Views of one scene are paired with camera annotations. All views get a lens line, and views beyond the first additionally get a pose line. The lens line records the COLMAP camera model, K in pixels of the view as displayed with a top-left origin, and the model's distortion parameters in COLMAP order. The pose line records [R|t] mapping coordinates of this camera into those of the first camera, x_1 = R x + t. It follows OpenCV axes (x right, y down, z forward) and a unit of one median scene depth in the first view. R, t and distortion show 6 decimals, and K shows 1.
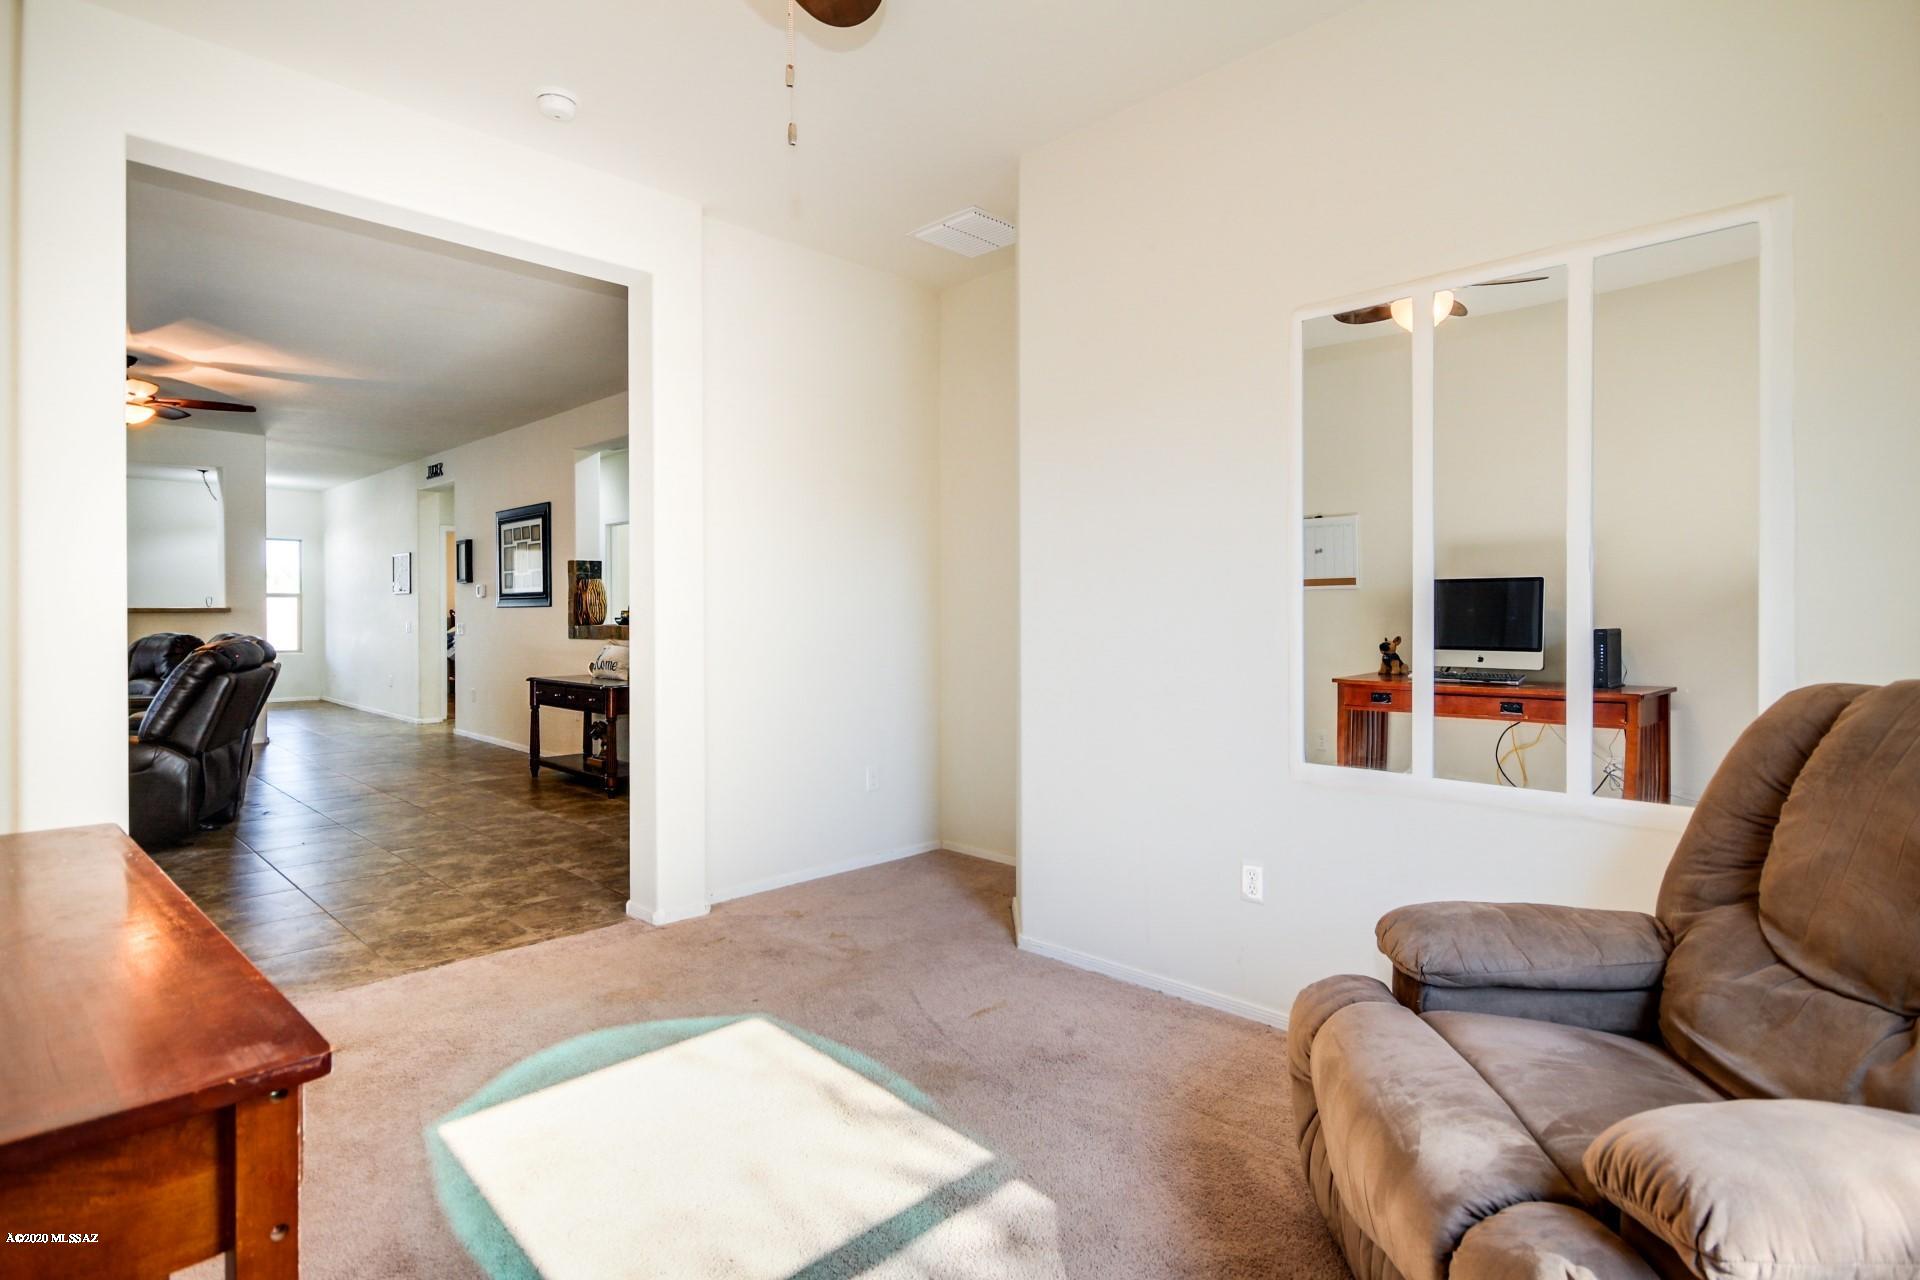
lens RADIAL K [[988.5, 0, 961.6], [0, 988.5, 624.1], [0, 0, 1]] dist [-0.001276, -0.000598]
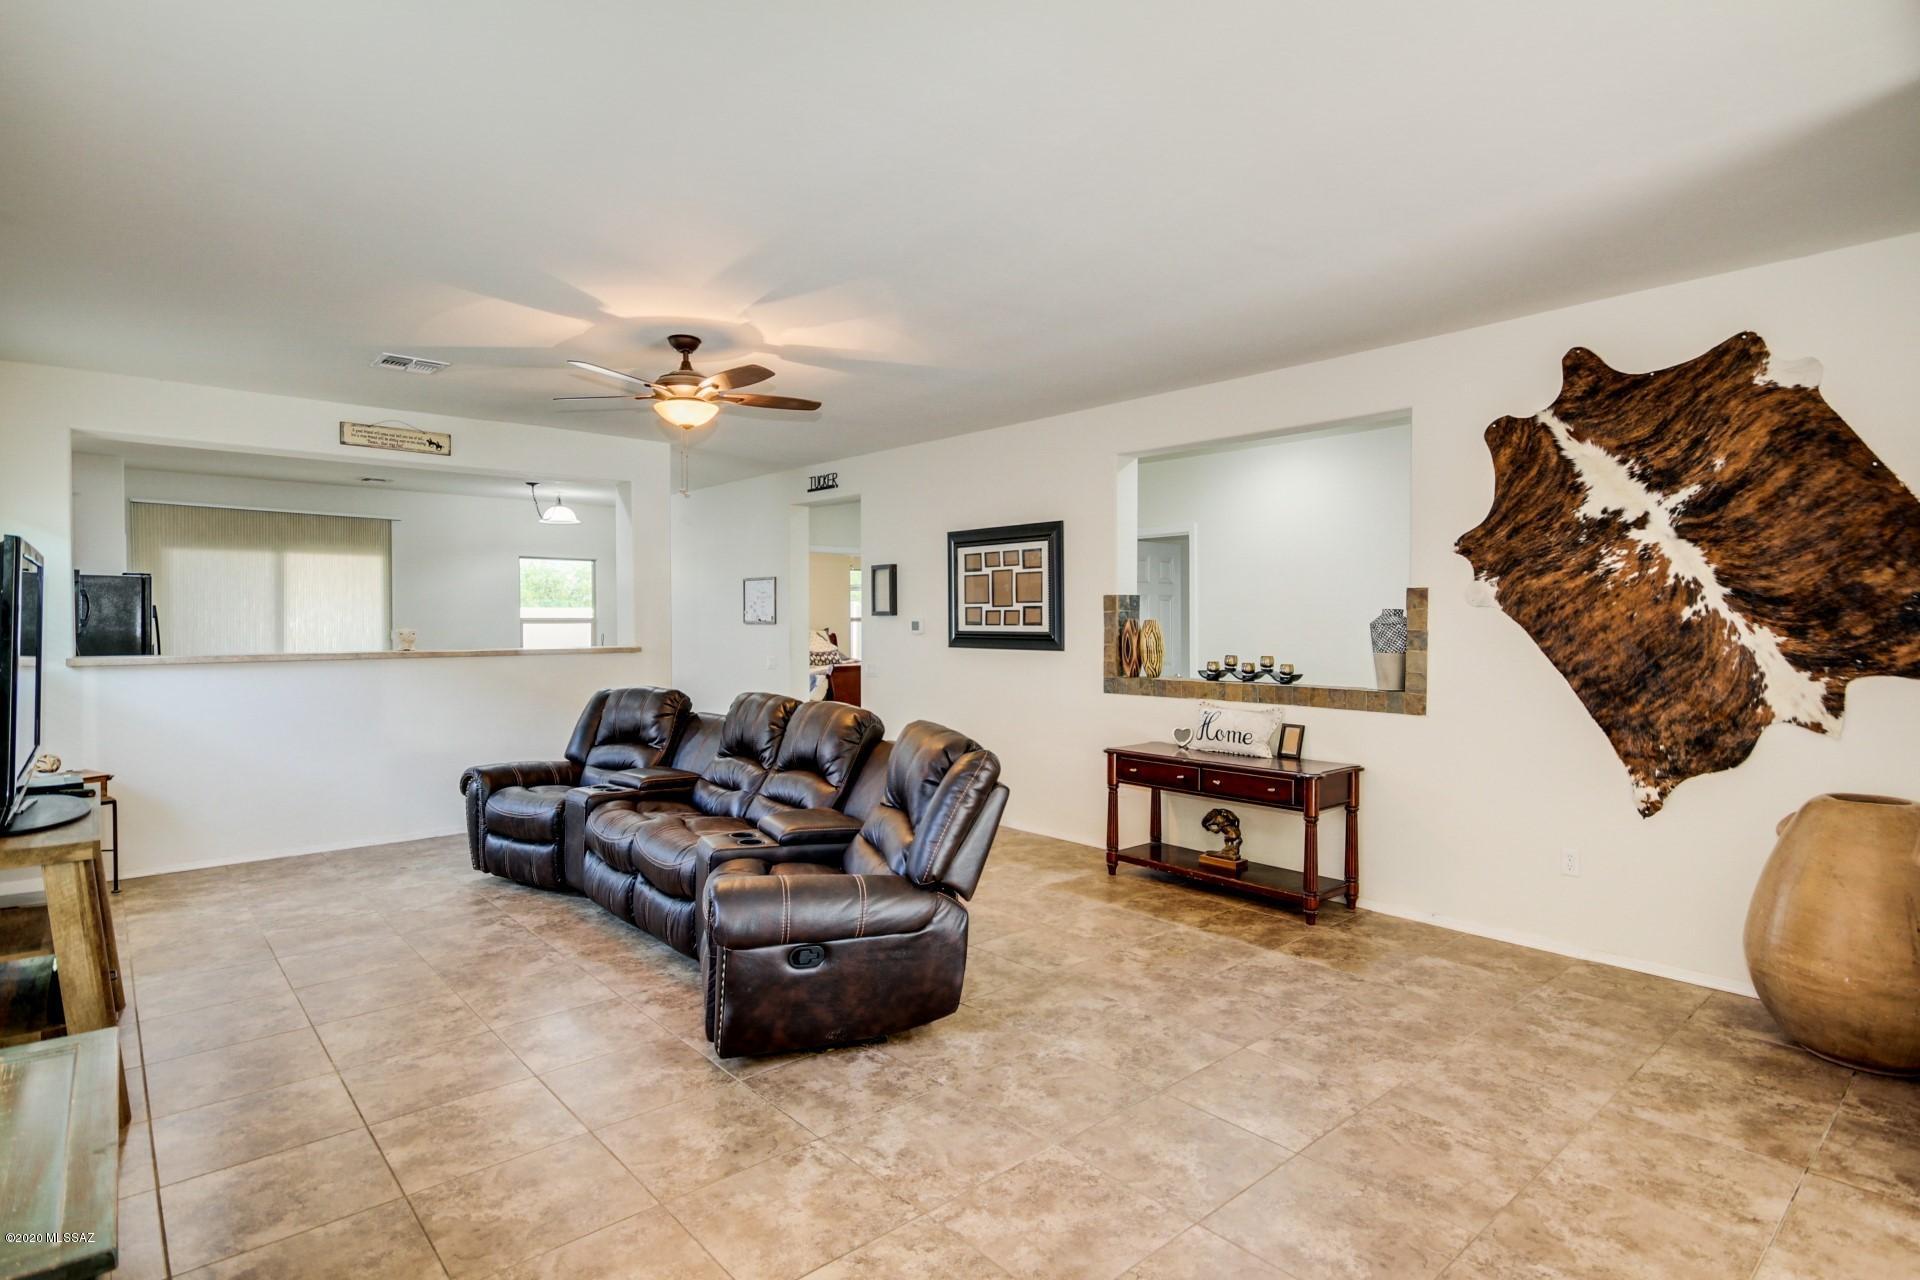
lens RADIAL K [[988.5, 0, 956.7], [0, 988.5, 639.8], [0, 0, 1]] dist [-0.001276, -0.000598]
pose [[0.997213, 0.002565, -0.074565, -0.416168], [-0.001865, 0.999953, 0.009463, -0.032176], [0.074585, -0.009298, 0.997171, 0.178682]]
